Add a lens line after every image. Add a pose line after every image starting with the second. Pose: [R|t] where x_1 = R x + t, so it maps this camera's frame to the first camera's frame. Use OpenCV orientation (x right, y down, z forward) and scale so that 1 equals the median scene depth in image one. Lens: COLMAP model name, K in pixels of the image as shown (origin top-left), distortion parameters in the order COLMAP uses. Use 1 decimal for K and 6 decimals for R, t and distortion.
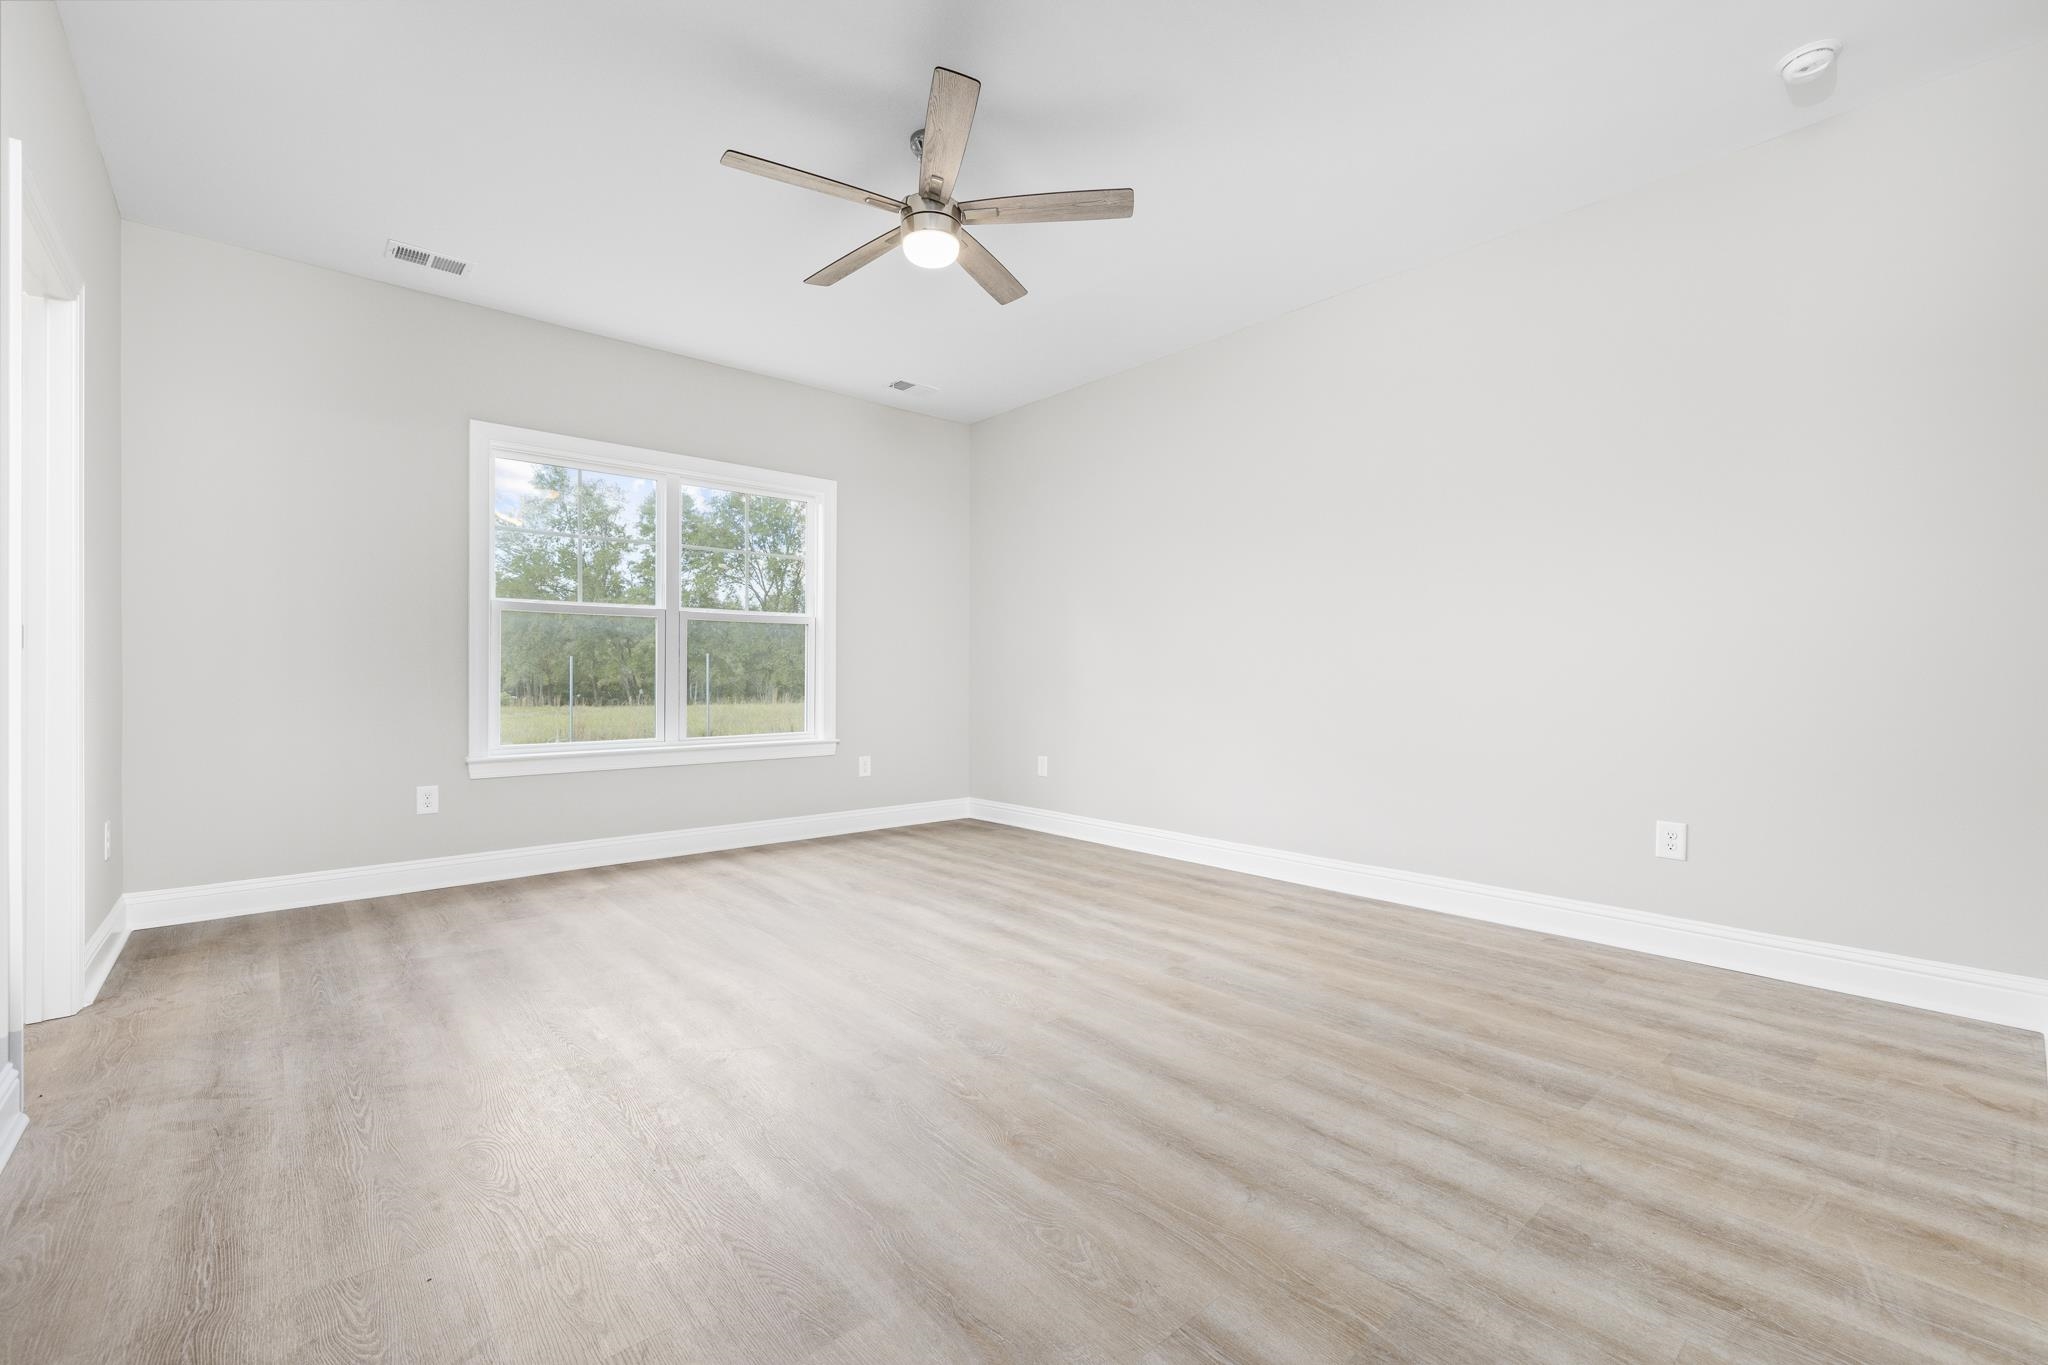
lens RADIAL K [[856.8, 0, 1024.0], [0, 856.8, 682.5], [0, 0, 1]] dist [-0.001461, 0.000435]
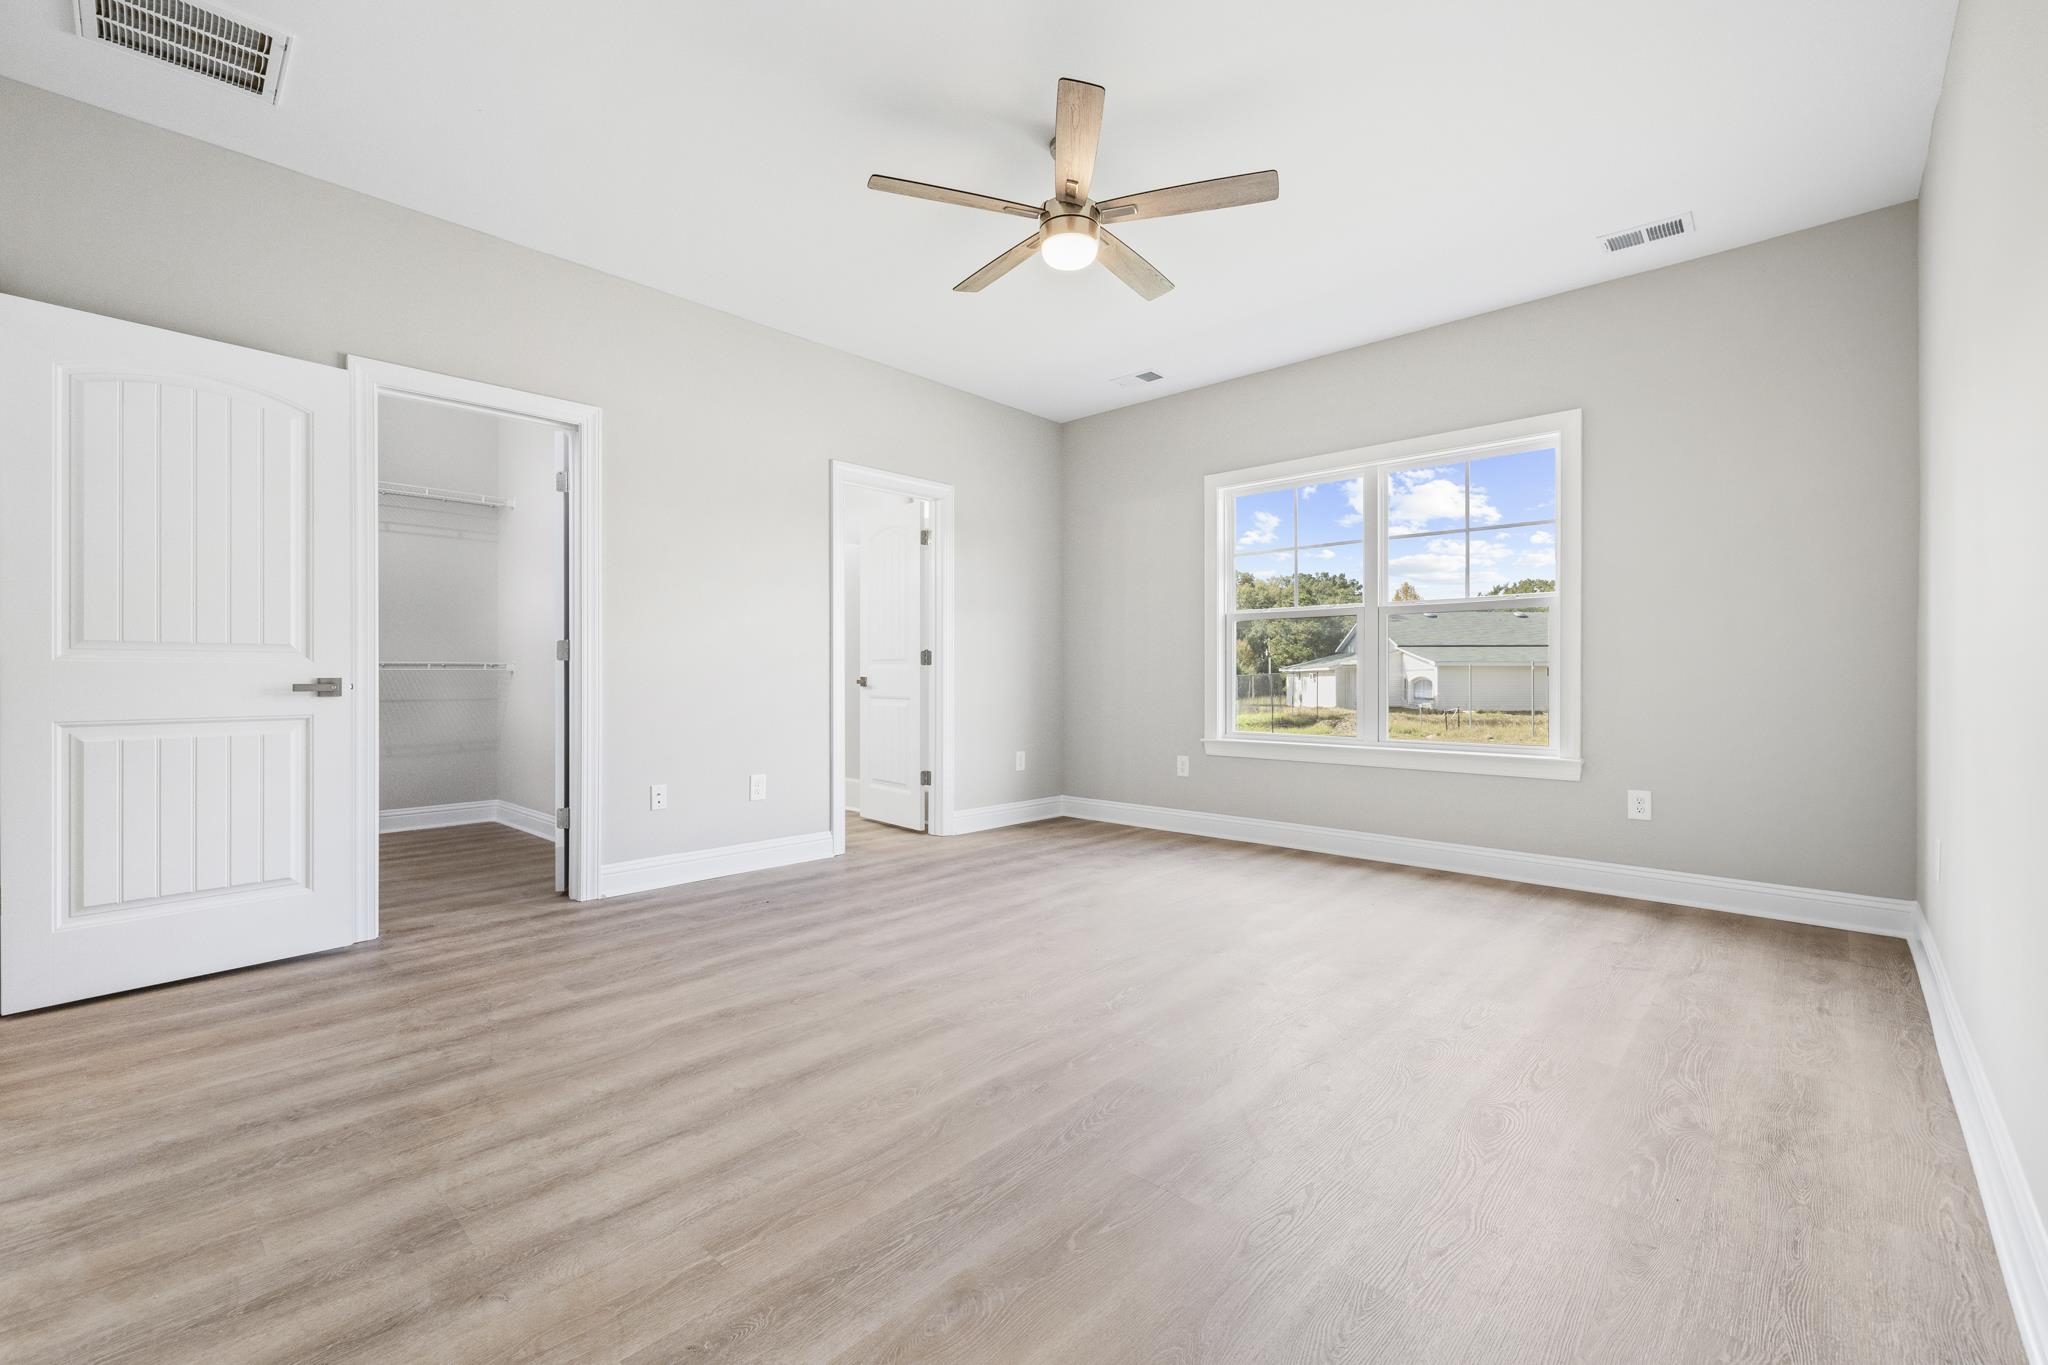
lens RADIAL K [[881.5, 0, 1022.3], [0, 881.5, 669.6], [0, 0, 1]] dist [0.008563, -0.000505]
pose [[0.089146, -0.002562, -0.996015, 1.067673], [-0.000451, 0.999996, -0.002612, -0.017472], [0.996018, 0.000682, 0.089144, 0.985900]]
